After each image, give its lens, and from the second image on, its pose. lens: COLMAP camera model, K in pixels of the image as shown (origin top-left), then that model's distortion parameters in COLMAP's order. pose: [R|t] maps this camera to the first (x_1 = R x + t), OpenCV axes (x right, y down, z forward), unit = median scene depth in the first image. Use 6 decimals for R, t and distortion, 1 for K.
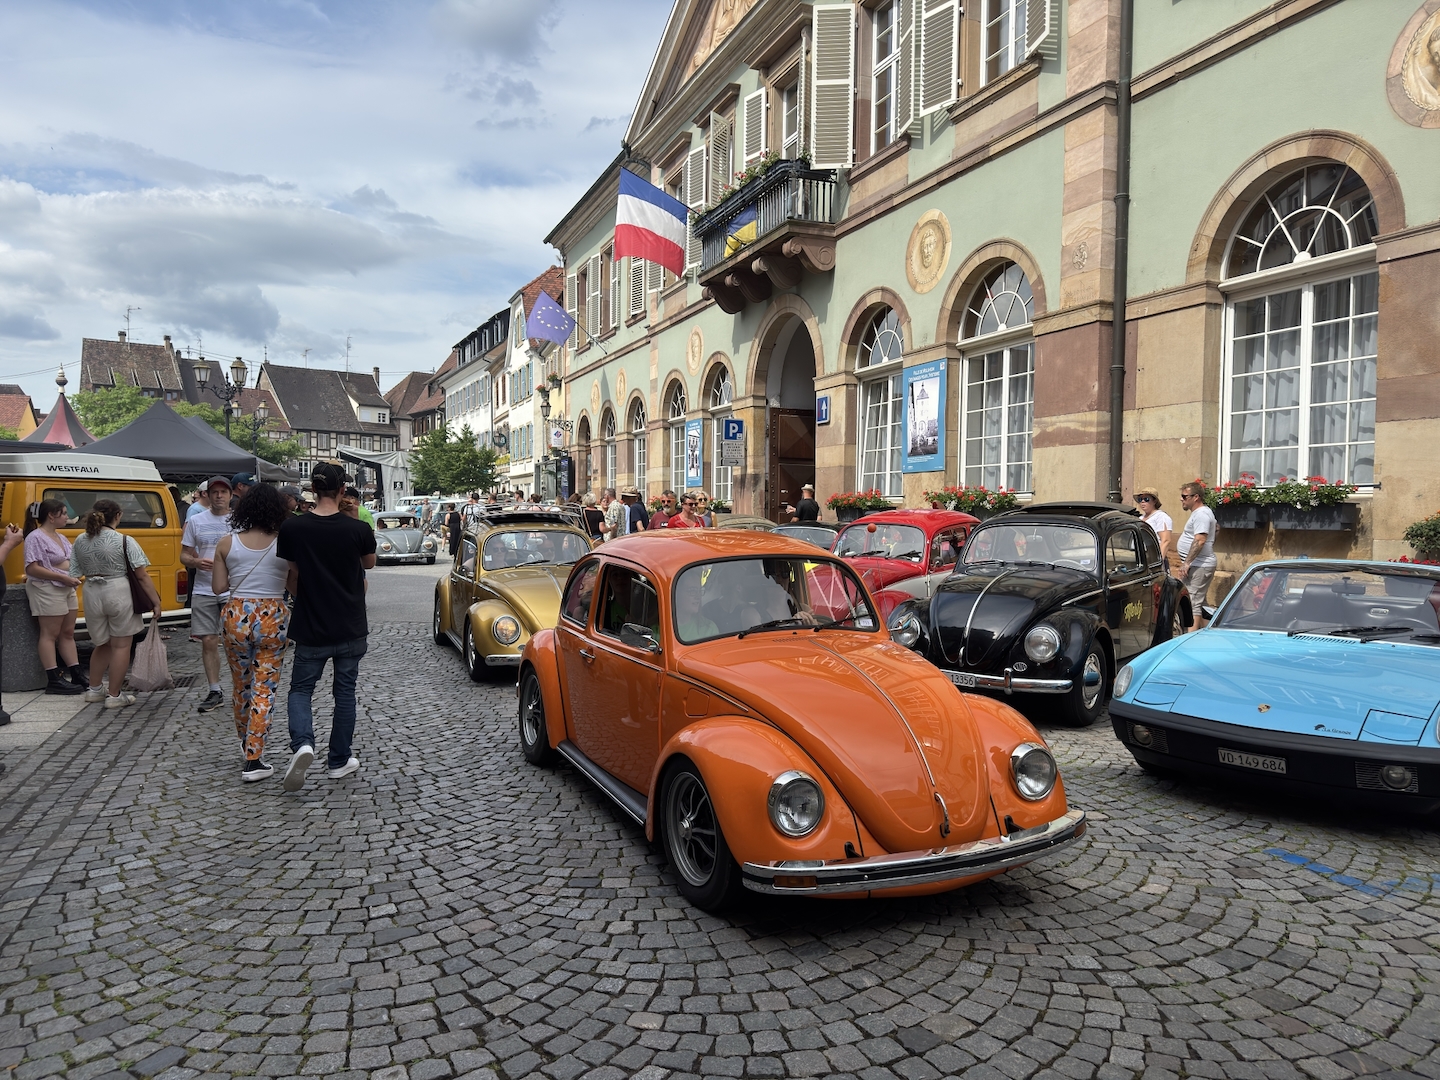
lens RADIAL K [[1000.5, 0, 721.2], [0, 1000.5, 543.8], [0, 0, 1]] dist [0.029804, -0.034355]
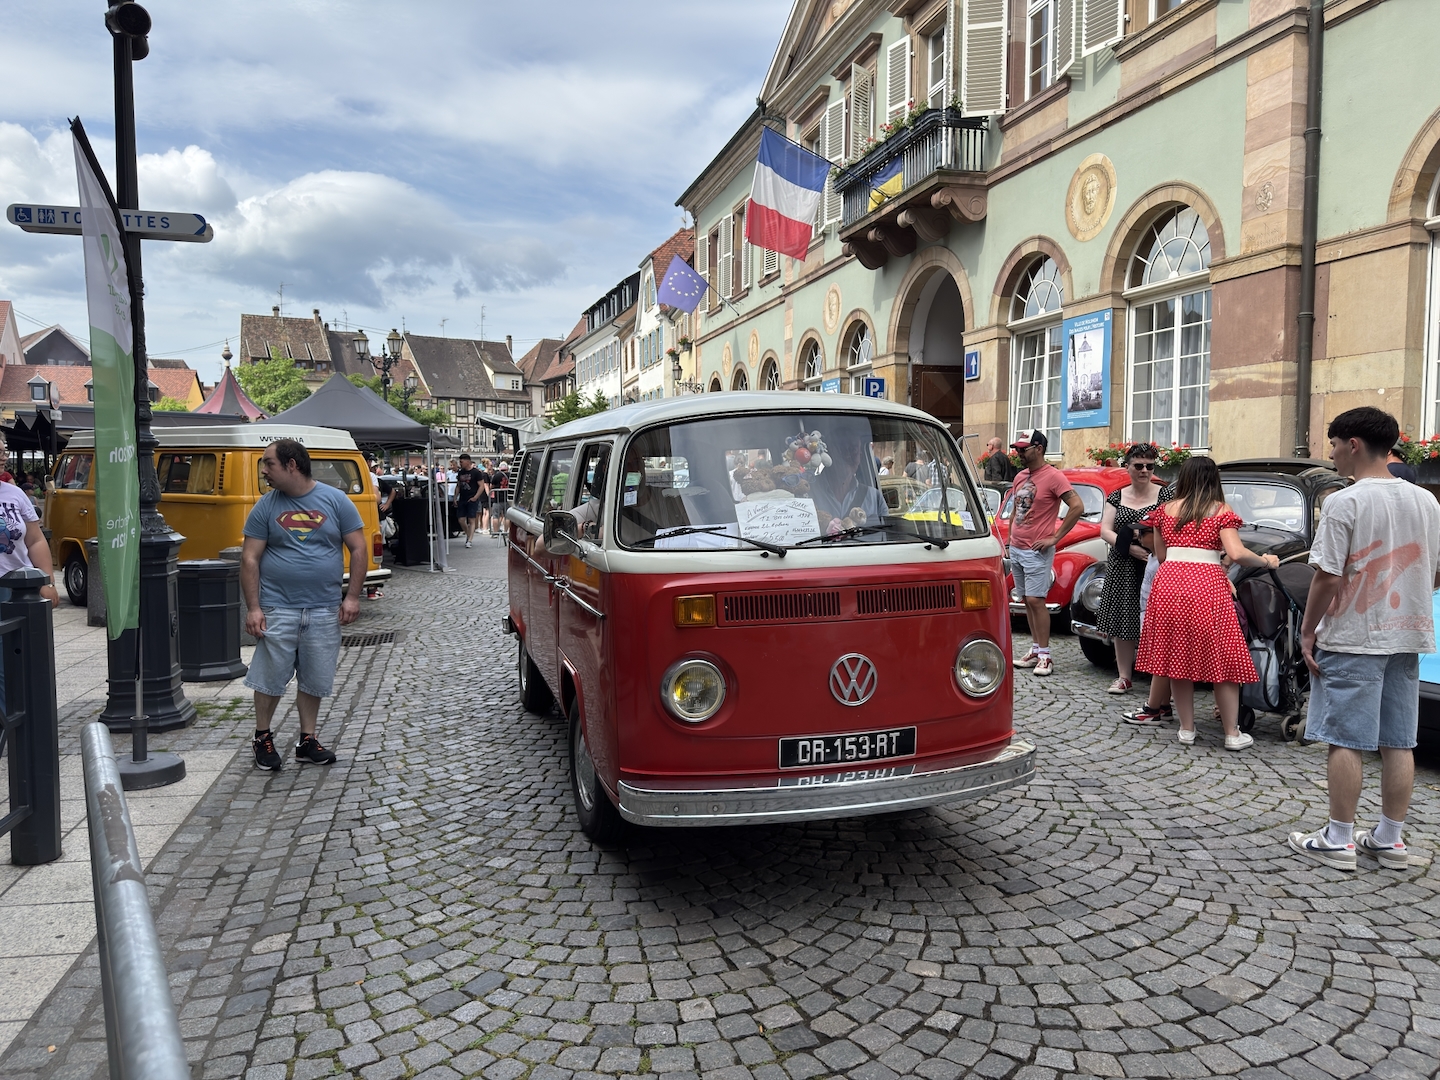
lens RADIAL K [[1004.6, 0, 720.7], [0, 1004.6, 536.7], [0, 0, 1]] dist [0.017668, -0.022917]
pose [[0.992949, -0.003242, -0.118498, -0.103367], [0.007061, 0.999469, 0.031821, -0.003186], [0.118332, -0.032434, 0.992444, -0.026143]]
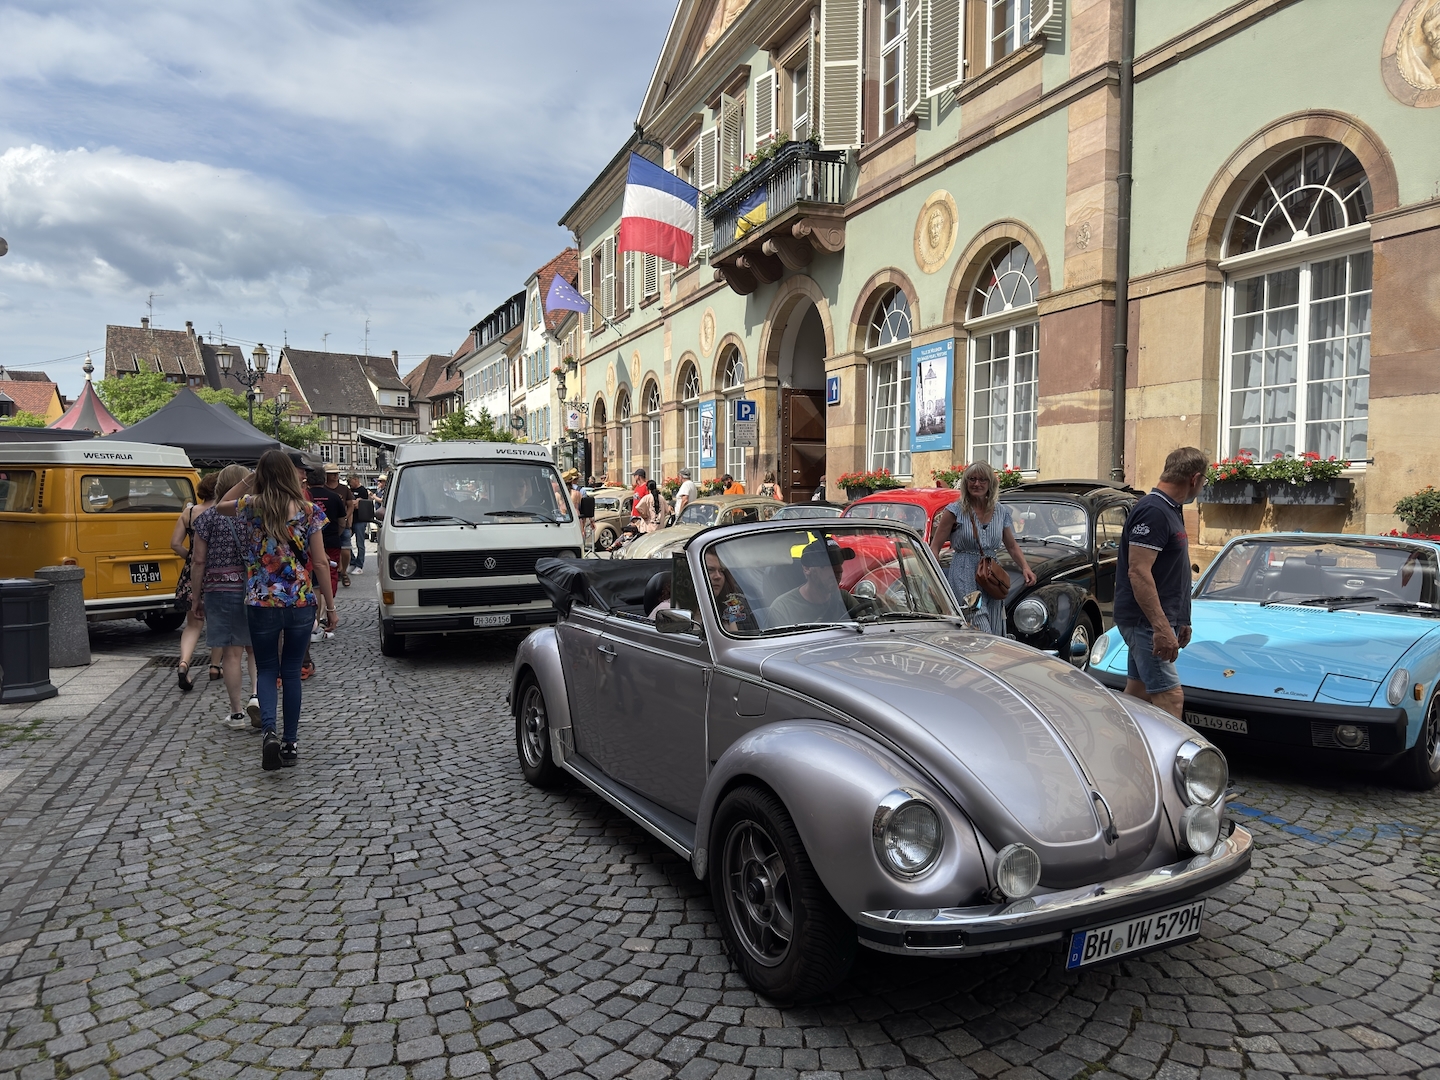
lens RADIAL K [[1003.8, 0, 720.6], [0, 1003.8, 546.0], [0, 0, 1]] dist [0.024512, -0.028785]
pose [[0.999762, -0.007261, -0.020560, 0.028257], [0.007706, 0.999737, 0.021621, 0.002379], [0.020397, -0.021775, 0.999555, -0.076074]]
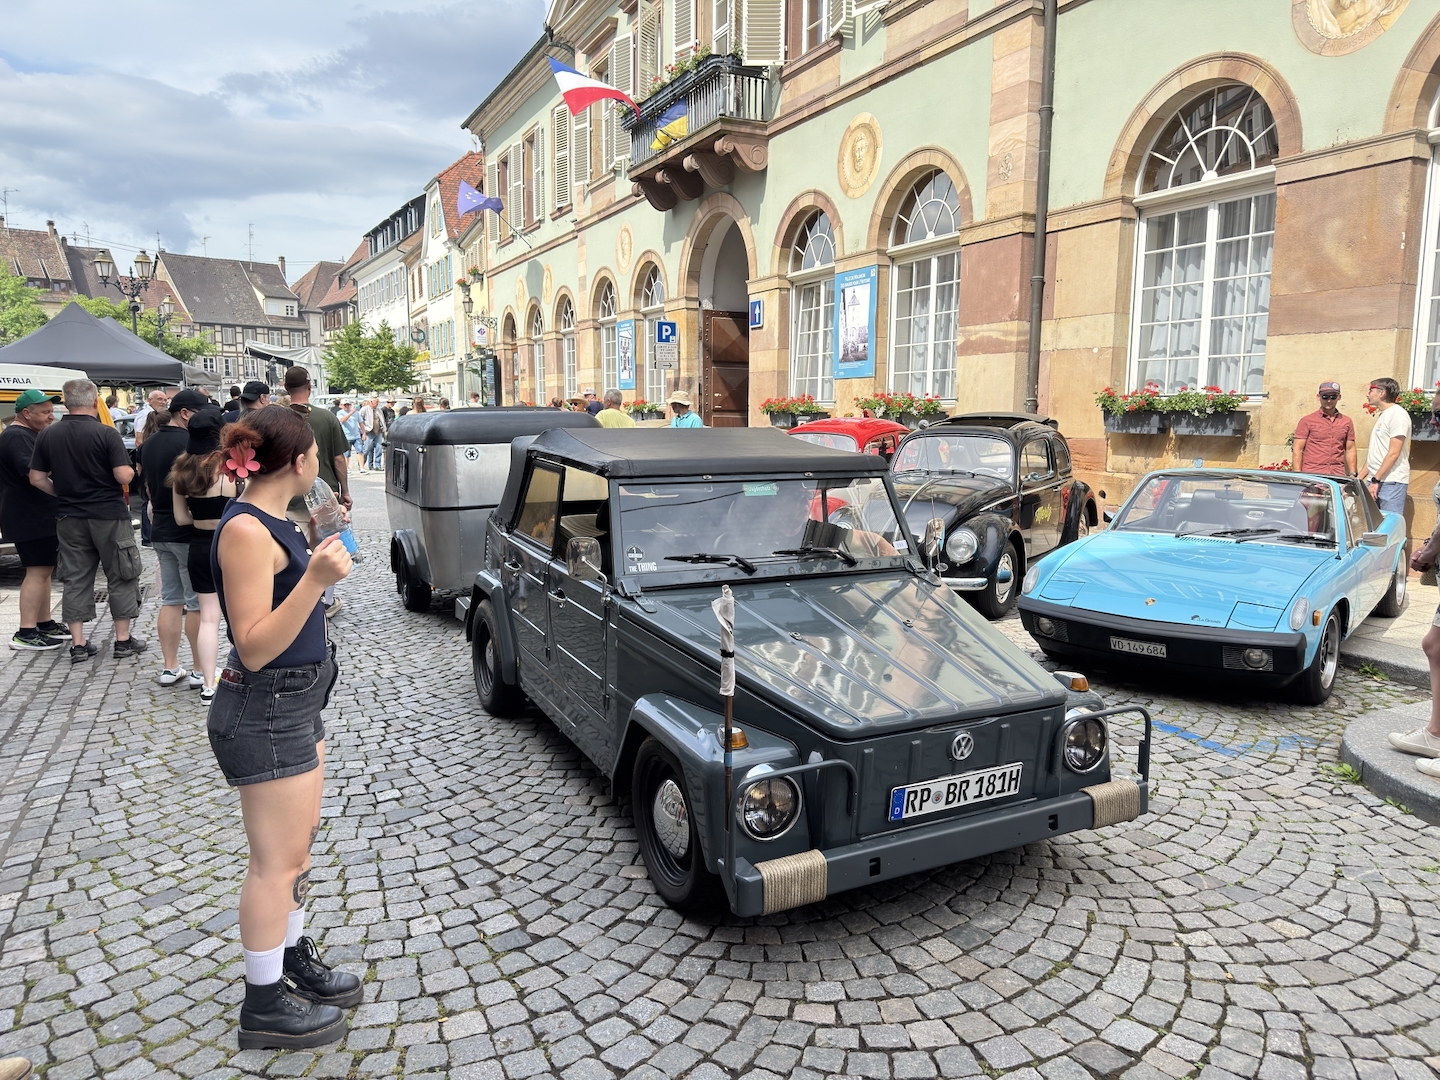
lens RADIAL K [[1004.6, 0, 729.9], [0, 1004.6, 538.9], [0, 0, 1]] dist [0.023255, -0.028027]
pose [[0.996641, -0.012900, 0.080869, -0.034788], [0.004950, 0.995198, 0.097753, -0.025126], [-0.081741, -0.097024, 0.991920, -0.104482]]
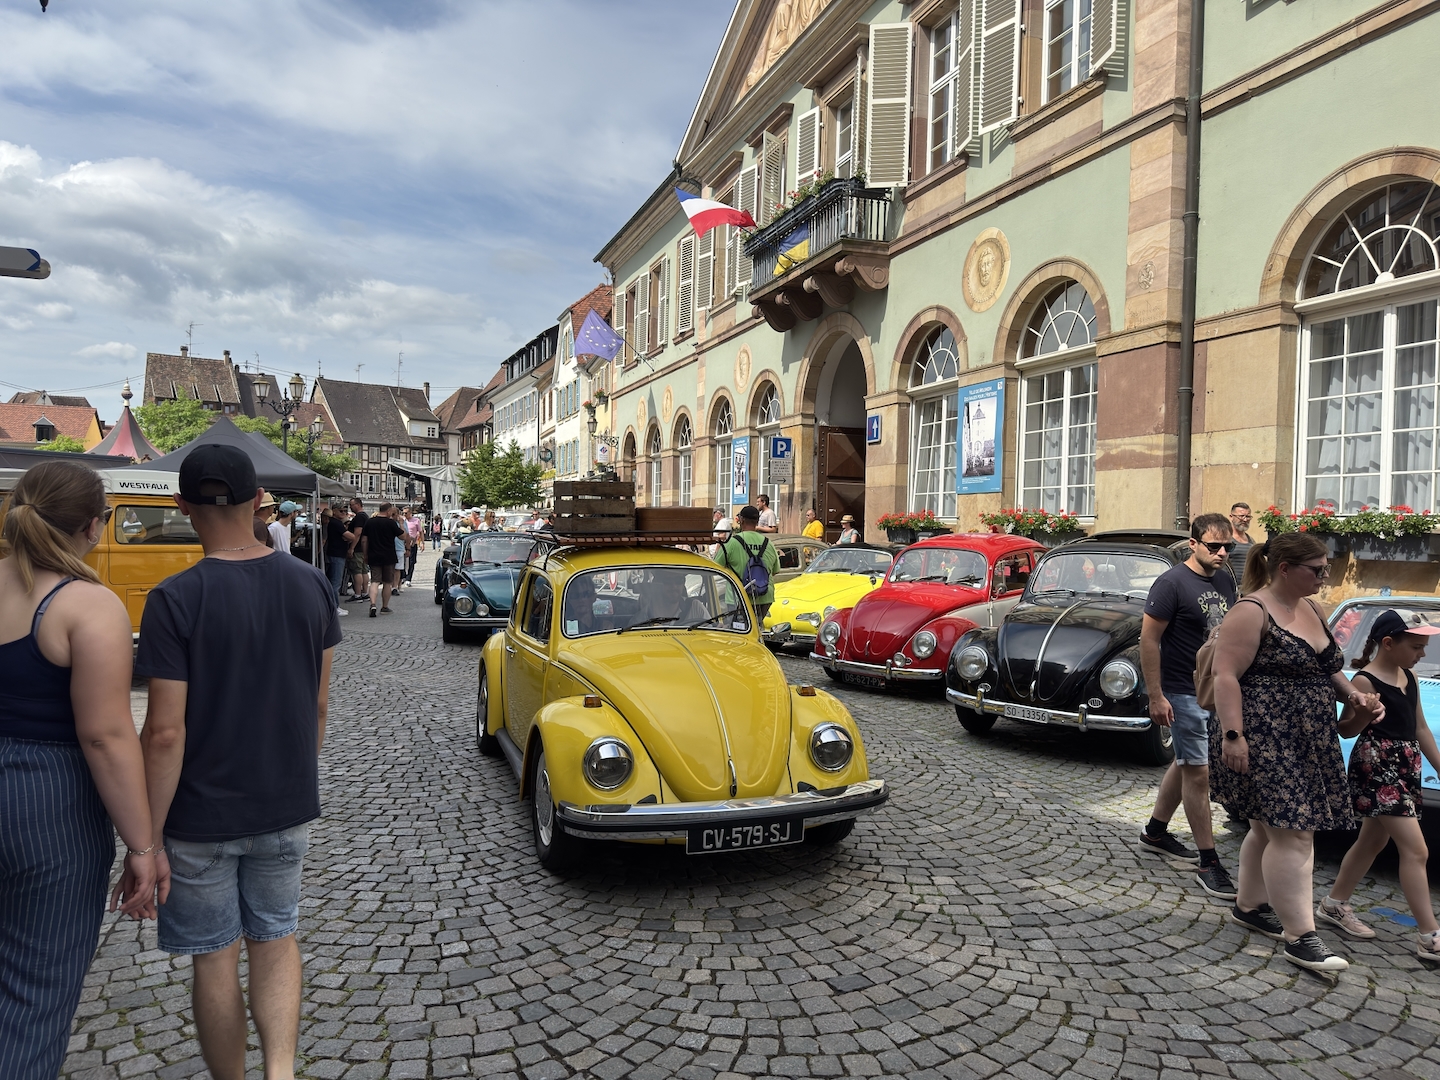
lens RADIAL K [[1001.0, 0, 710.2], [0, 1001.0, 541.0], [0, 0, 1]] dist [0.029662, -0.035379]
pose [[0.998637, 0.012280, -0.050723, -0.035313], [-0.013171, 0.999764, -0.017278, -0.016429], [0.050498, 0.017922, 0.998563, 0.019972]]
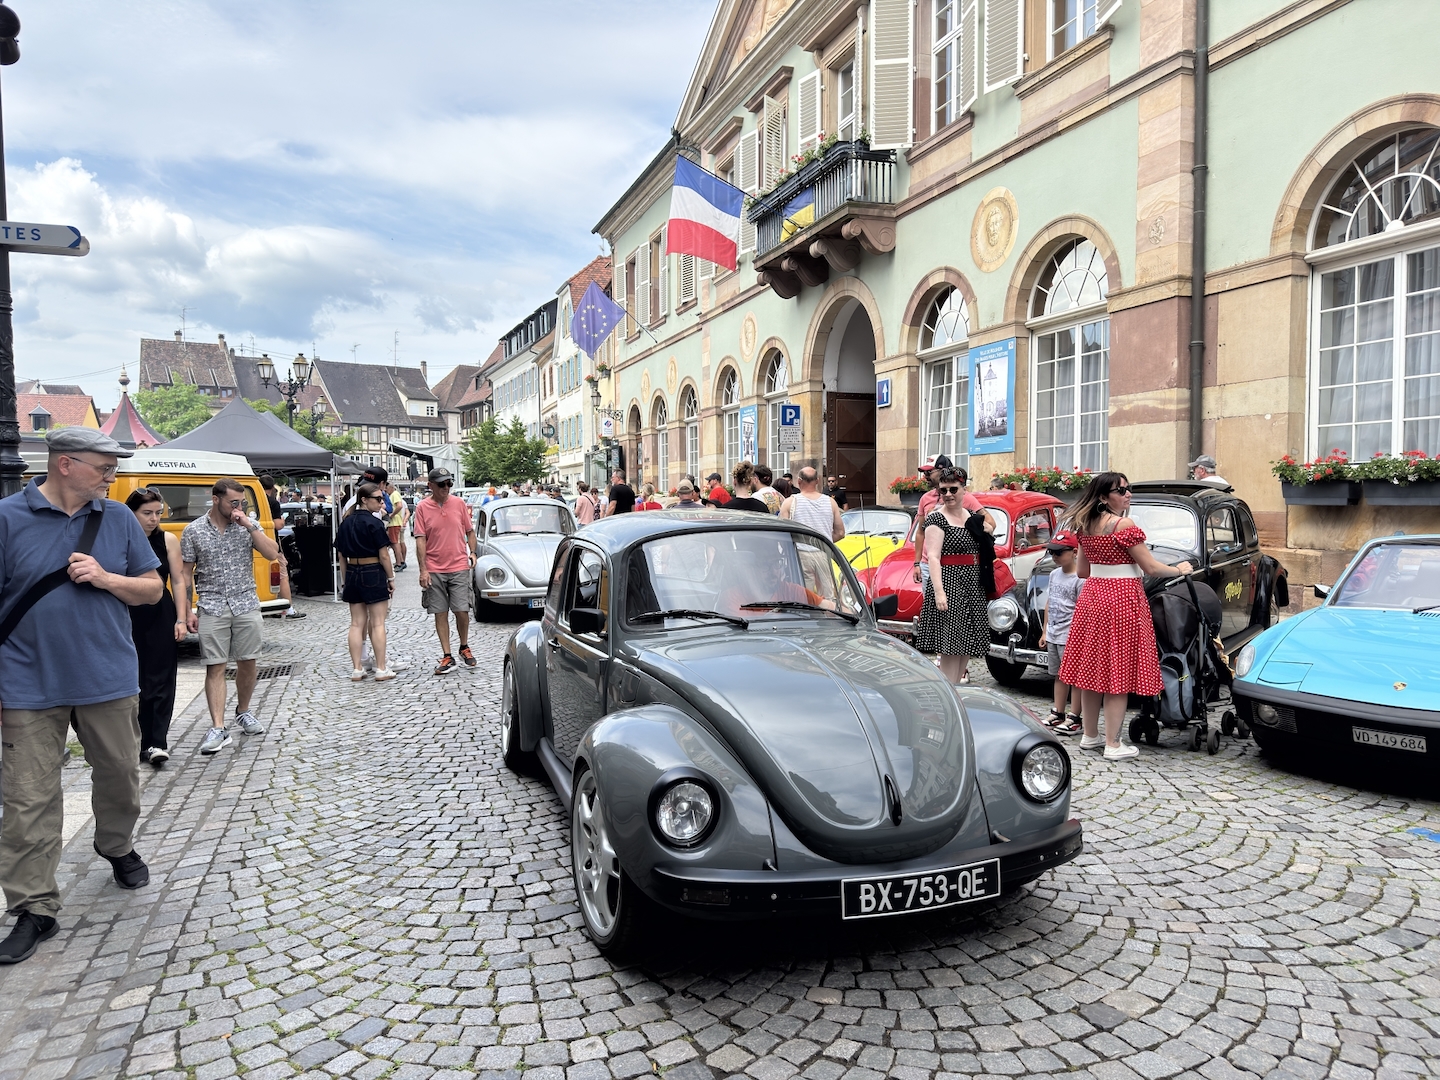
lens RADIAL K [[1002.3, 0, 718.1], [0, 1002.3, 542.6], [0, 0, 1]] dist [0.023056, -0.028780]
pose [[0.998979, -0.013622, -0.043080, -0.086156], [0.014110, 0.999839, 0.011047, 0.003432], [0.042923, -0.011644, 0.999011, -0.007453]]
